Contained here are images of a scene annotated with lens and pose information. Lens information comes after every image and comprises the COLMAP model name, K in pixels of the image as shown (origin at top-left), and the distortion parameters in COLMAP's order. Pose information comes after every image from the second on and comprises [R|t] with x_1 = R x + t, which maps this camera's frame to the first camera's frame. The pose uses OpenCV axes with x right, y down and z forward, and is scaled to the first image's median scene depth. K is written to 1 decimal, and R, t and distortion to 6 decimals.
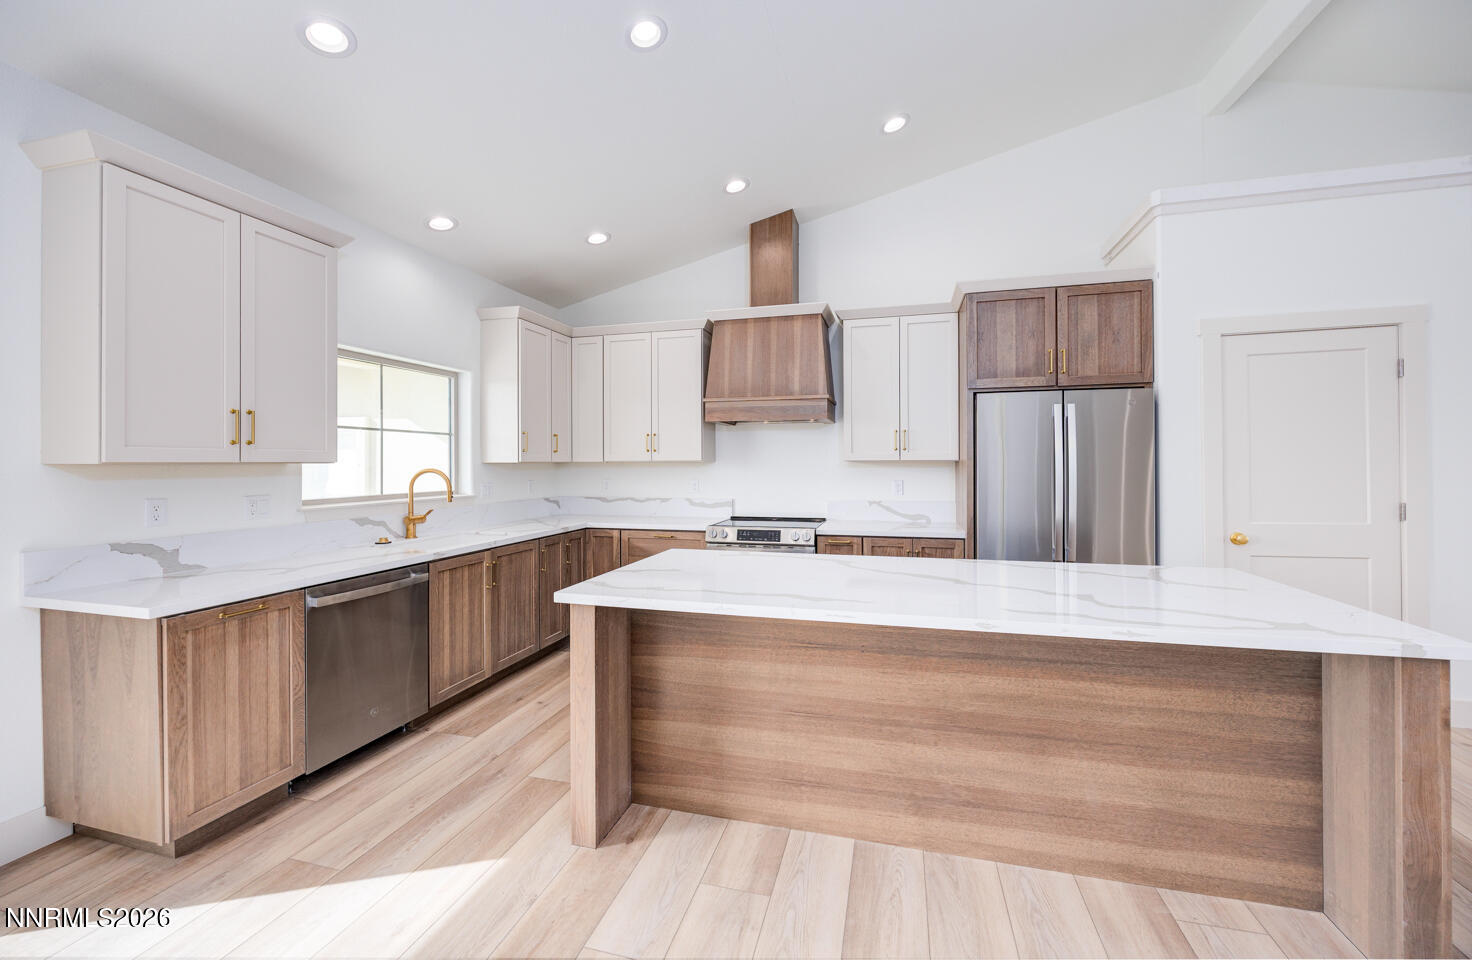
lens RADIAL K [[582.7, 0, 773.7], [0, 582.7, 461.3], [0, 0, 1]] dist [0.000885, -0.000063]
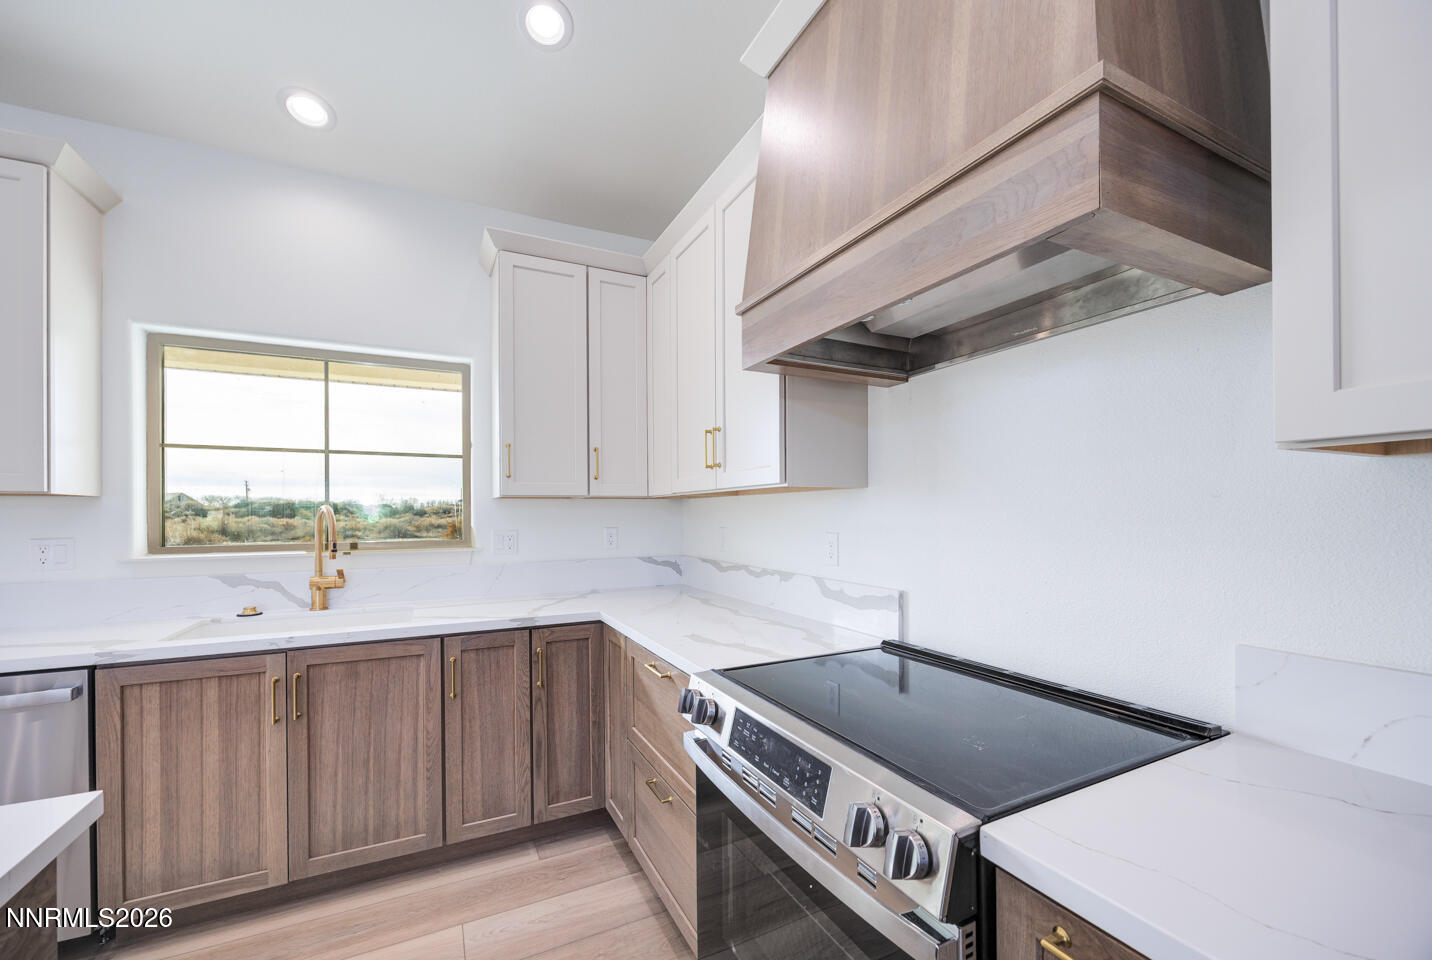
lens RADIAL K [[574.1, 0, 722.1], [0, 574.1, 511.0], [0, 0, 1]] dist [-0.009640, 0.000392]
pose [[0.629465, -0.004416, -0.777016, 0.156229], [0.005663, 0.999983, -0.001095, 0.019063], [0.777008, -0.003711, 0.629480, 0.821993]]
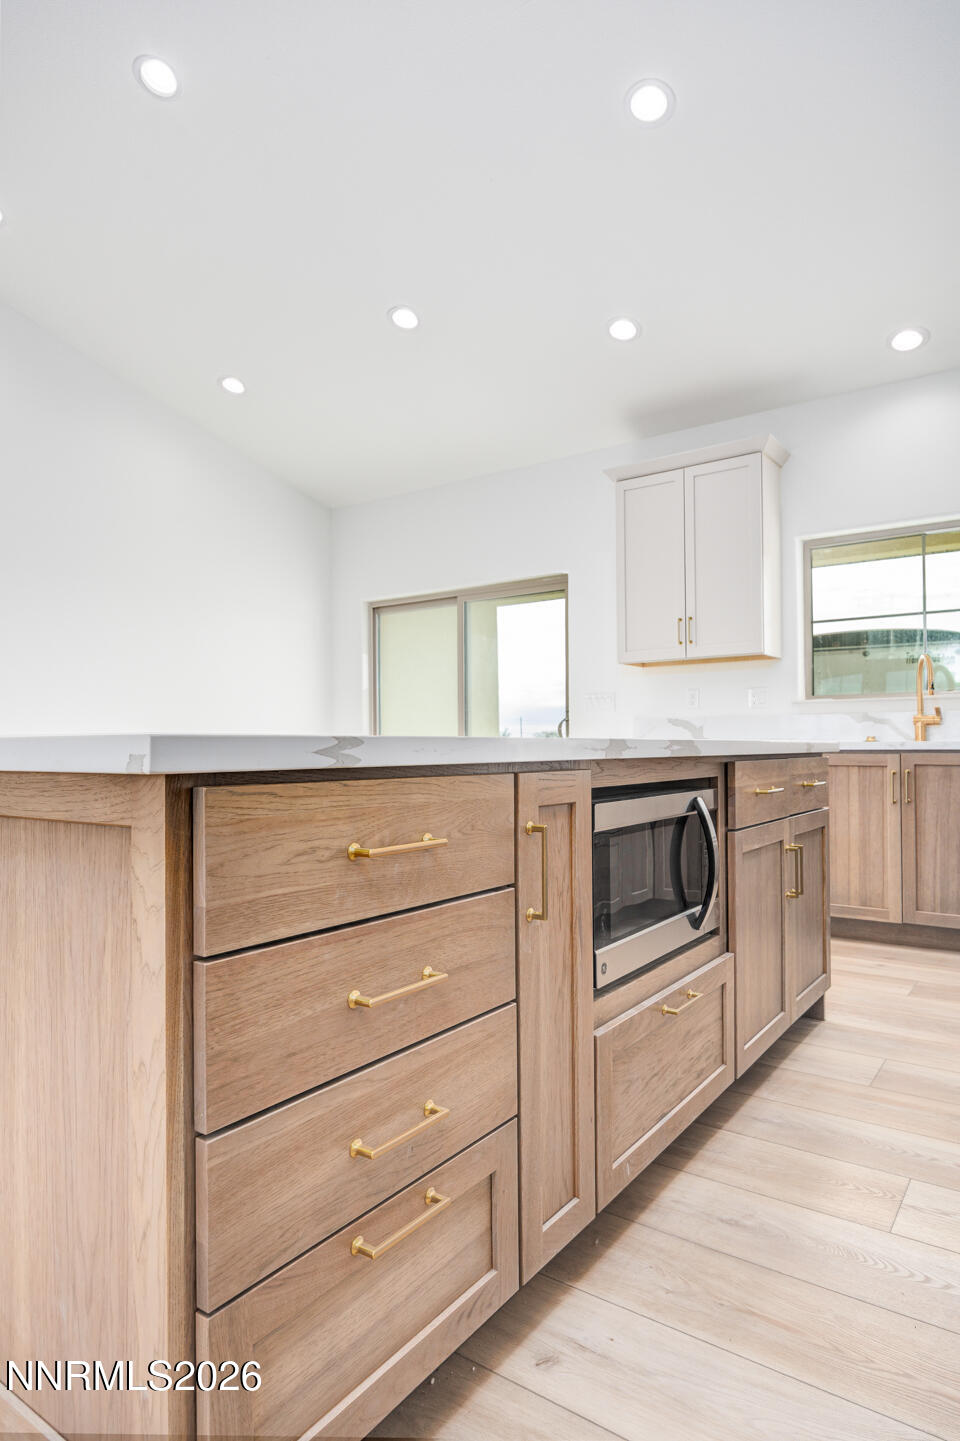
lens RADIAL K [[846.6, 0, 482.3], [0, 846.6, 729.7], [0, 0, 1]] dist [-0.005502, -0.000490]
pose [[-0.390581, -0.025373, -0.920219, 0.593782], [-0.000023, 0.999620, -0.027553, 0.127617], [0.920569, -0.010741, -0.390433, 0.779814]]
